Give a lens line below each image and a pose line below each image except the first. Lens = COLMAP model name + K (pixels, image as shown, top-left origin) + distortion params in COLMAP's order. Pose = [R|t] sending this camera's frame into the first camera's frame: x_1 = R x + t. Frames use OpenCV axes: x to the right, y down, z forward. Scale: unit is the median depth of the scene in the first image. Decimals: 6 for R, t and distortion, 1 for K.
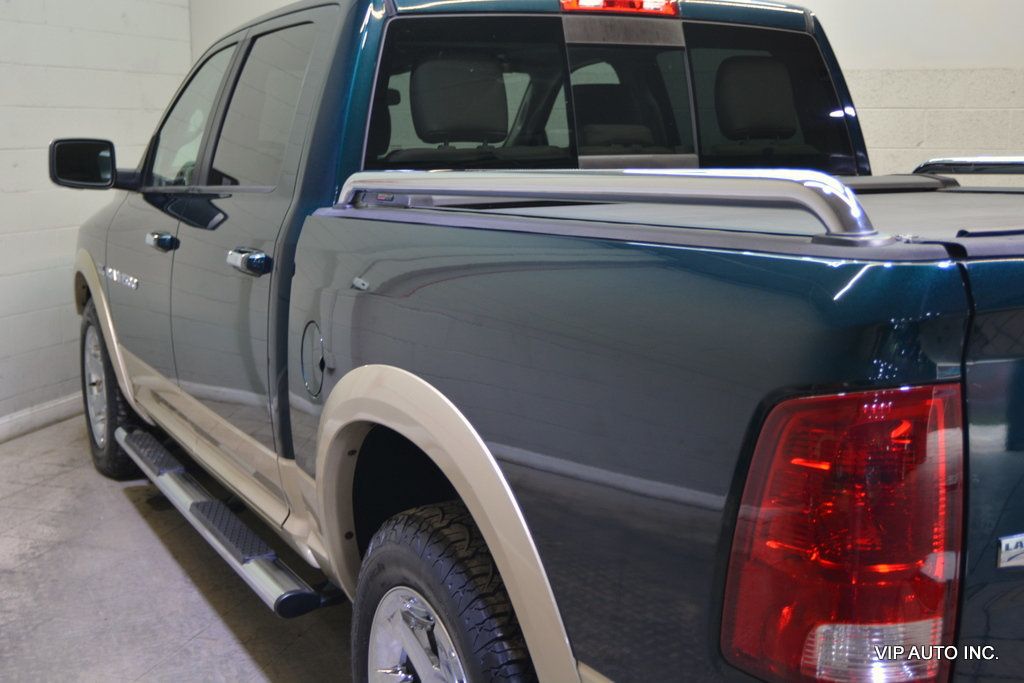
lens RADIAL K [[1227.0, 0, 512.0], [0, 1227.0, 341.5], [0, 0, 1]] dist [-0.014952, 0.041016]
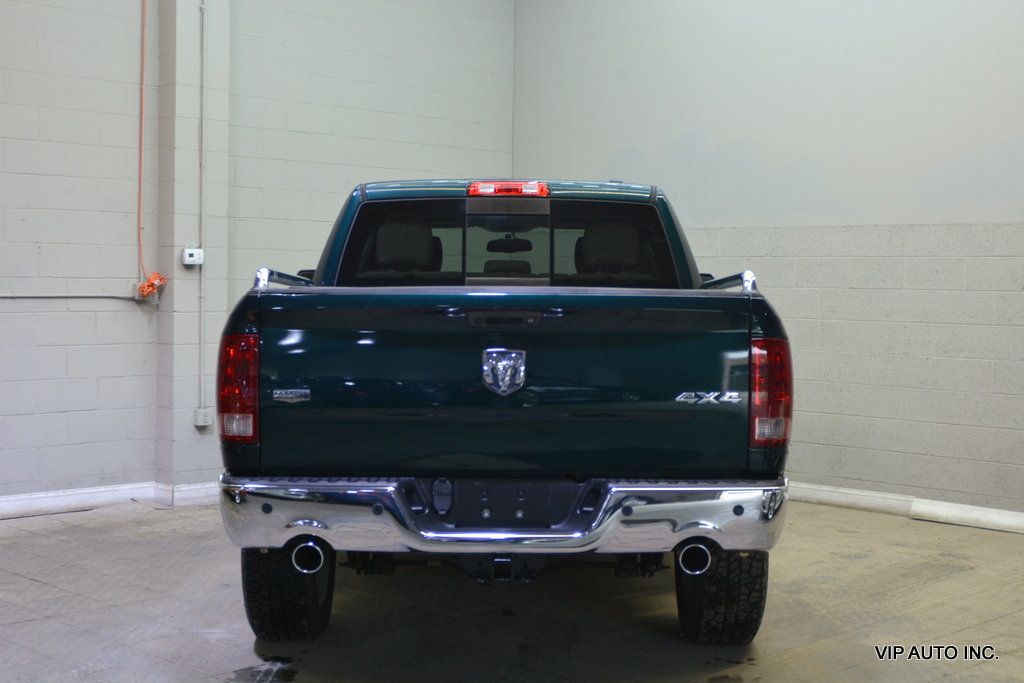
lens RADIAL K [[1445.3, 0, 512.0], [0, 1445.3, 341.5], [0, 0, 1]] dist [-0.022285, -0.038135]
pose [[0.887717, 0.029954, -0.459415, 1.007055], [-0.090732, 0.989693, -0.110791, 0.152359], [0.451361, 0.140035, 0.881285, -0.729973]]
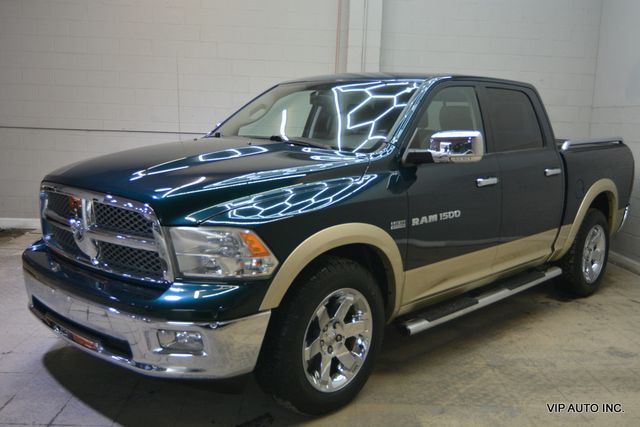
lens RADIAL K [[636.5, 0, 320.0], [0, 636.5, 213.5], [0, 0, 1]] dist [-0.004231, -0.003031]
pose [[0.330027, 0.147217, -0.932421, 1.427141], [-0.199029, 0.976411, 0.083717, -0.082577], [0.922751, 0.157950, 0.351542, 0.490555]]
